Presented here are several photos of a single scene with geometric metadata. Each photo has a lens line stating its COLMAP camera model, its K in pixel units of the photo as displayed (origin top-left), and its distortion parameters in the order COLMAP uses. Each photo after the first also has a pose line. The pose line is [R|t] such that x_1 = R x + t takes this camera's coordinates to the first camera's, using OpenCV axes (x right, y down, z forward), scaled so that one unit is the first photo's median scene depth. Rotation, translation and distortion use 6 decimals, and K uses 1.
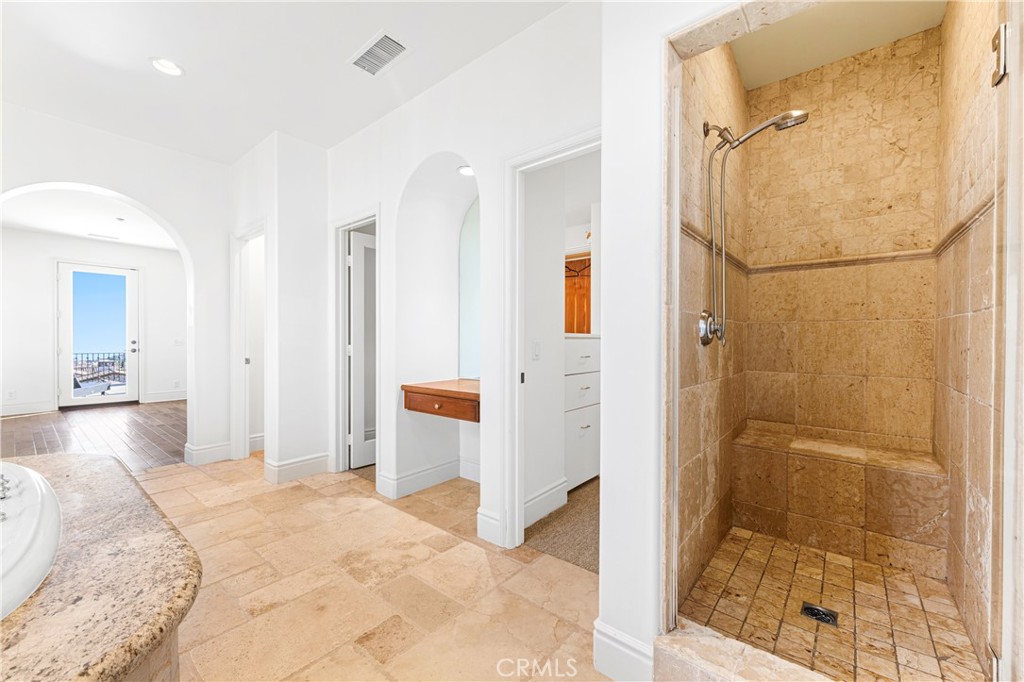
lens RADIAL K [[412.7, 0, 510.8], [0, 412.7, 340.3], [0, 0, 1]] dist [0.001953, 0.000100]
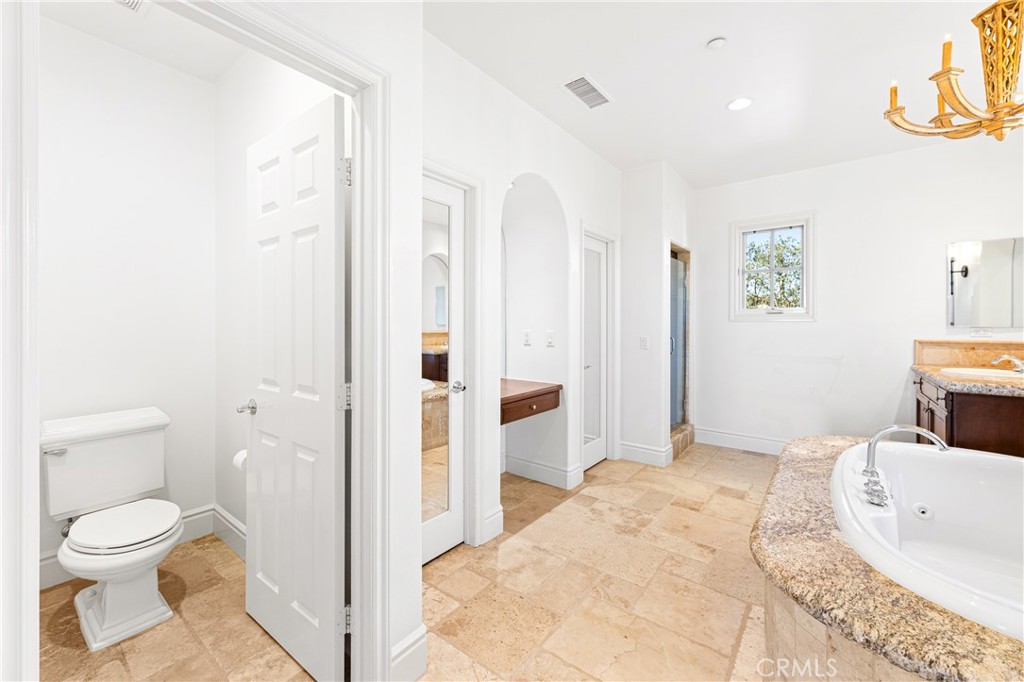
lens RADIAL K [[412.7, 0, 515.3], [0, 412.7, 322.0], [0, 0, 1]] dist [0.001953, 0.000100]
pose [[-0.039342, -0.003240, 0.999221, -1.544063], [0.004764, 0.999983, 0.003430, -0.082231], [-0.999214, 0.004895, -0.039325, 1.341923]]
